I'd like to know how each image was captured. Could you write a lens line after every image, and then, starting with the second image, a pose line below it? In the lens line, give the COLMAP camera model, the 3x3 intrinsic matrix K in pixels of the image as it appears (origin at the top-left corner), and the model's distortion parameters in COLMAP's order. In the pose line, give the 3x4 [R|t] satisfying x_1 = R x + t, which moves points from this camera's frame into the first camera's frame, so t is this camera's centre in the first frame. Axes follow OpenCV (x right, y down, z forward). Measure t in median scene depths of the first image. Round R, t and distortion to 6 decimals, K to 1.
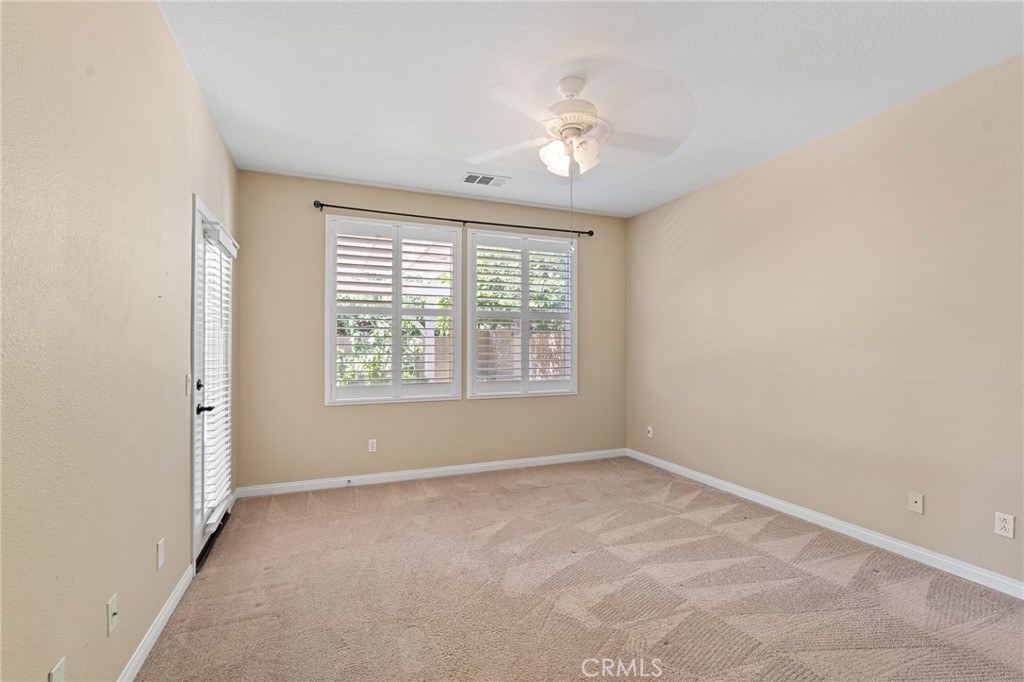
lens RADIAL K [[449.0, 0, 507.6], [0, 449.0, 345.0], [0, 0, 1]] dist [-0.003908, -0.000210]
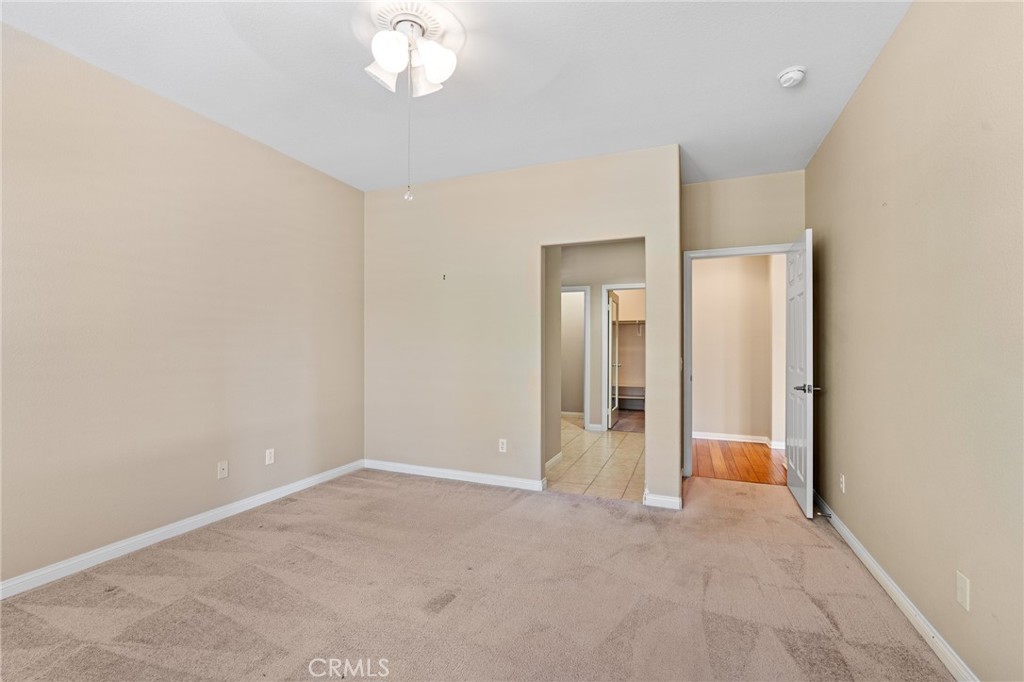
lens RADIAL K [[449.0, 0, 507.6], [0, 449.0, 345.0], [0, 0, 1]] dist [-0.003908, -0.000210]
pose [[-0.718841, 0.003740, 0.695164, -0.359049], [-0.003014, 0.999959, -0.008497, 0.036328], [-0.695168, -0.008203, -0.718801, 1.137762]]
